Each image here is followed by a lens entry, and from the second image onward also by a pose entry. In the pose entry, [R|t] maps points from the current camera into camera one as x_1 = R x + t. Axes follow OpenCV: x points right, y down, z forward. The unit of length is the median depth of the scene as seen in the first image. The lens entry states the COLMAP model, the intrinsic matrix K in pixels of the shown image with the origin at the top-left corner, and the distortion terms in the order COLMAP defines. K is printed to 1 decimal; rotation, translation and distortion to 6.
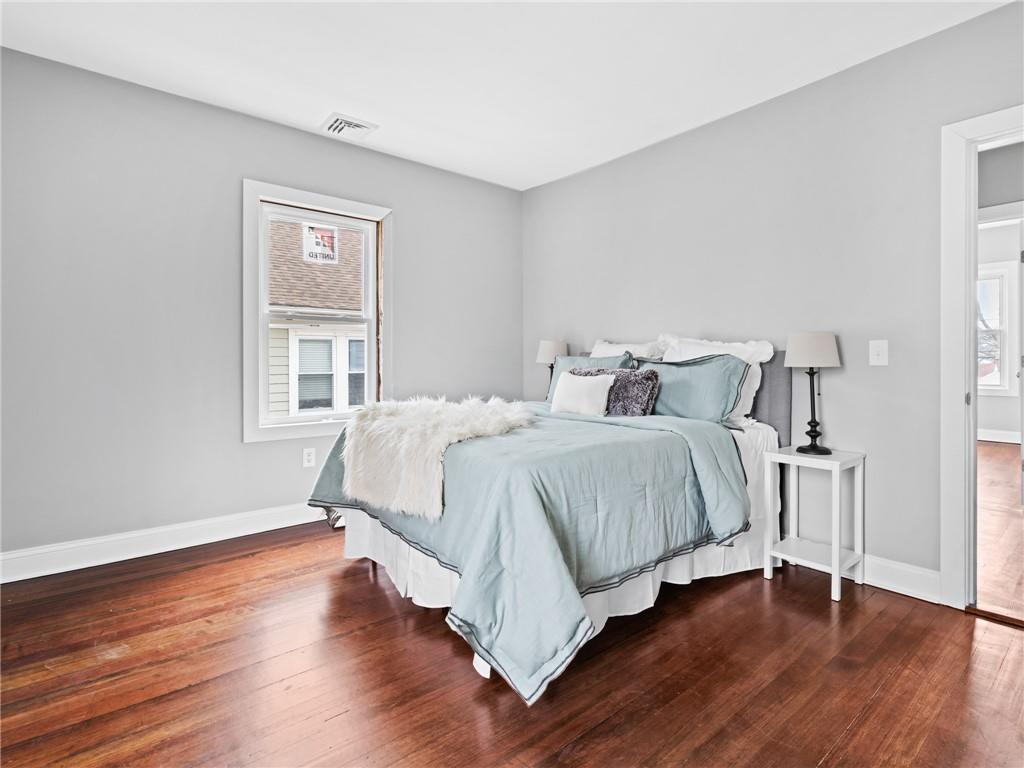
lens RADIAL K [[519.0, 0, 577.1], [0, 519.0, 360.5], [0, 0, 1]] dist [0.001810, 0.000367]
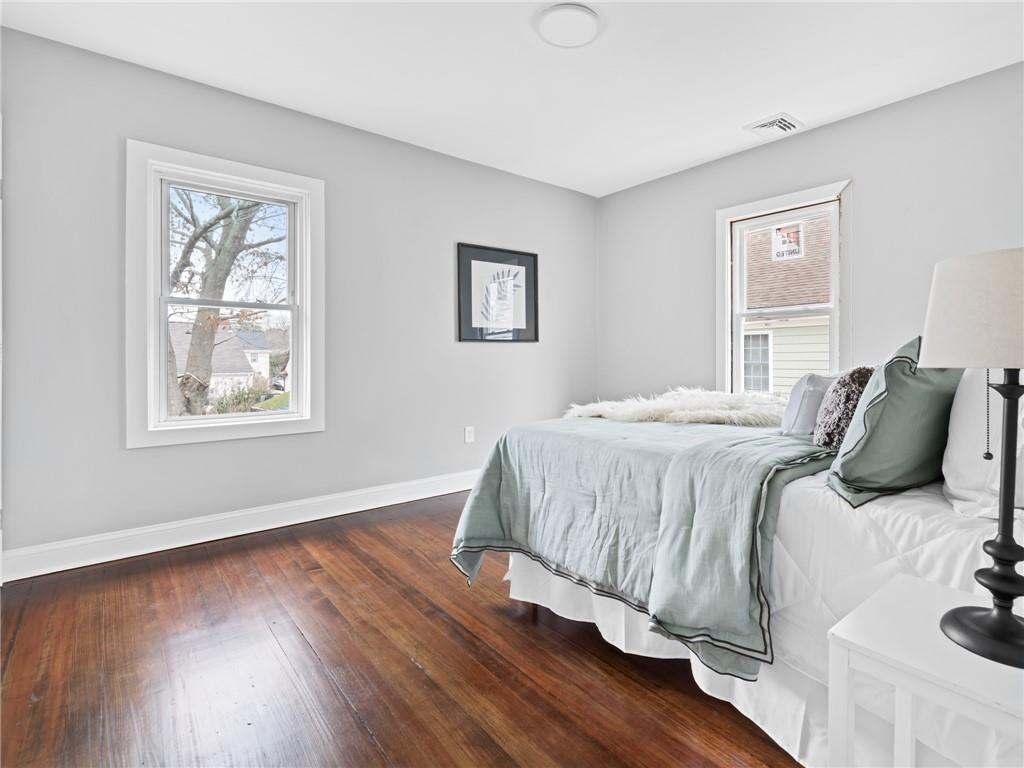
lens RADIAL K [[512.5, 0, 519.8], [0, 512.5, 352.7], [0, 0, 1]] dist [0.000657, -0.001004]
pose [[-0.075279, 0.000215, -0.997163, 0.787312], [-0.002584, 0.999997, 0.000410, 0.001238], [0.997159, 0.002607, -0.075278, 0.732108]]
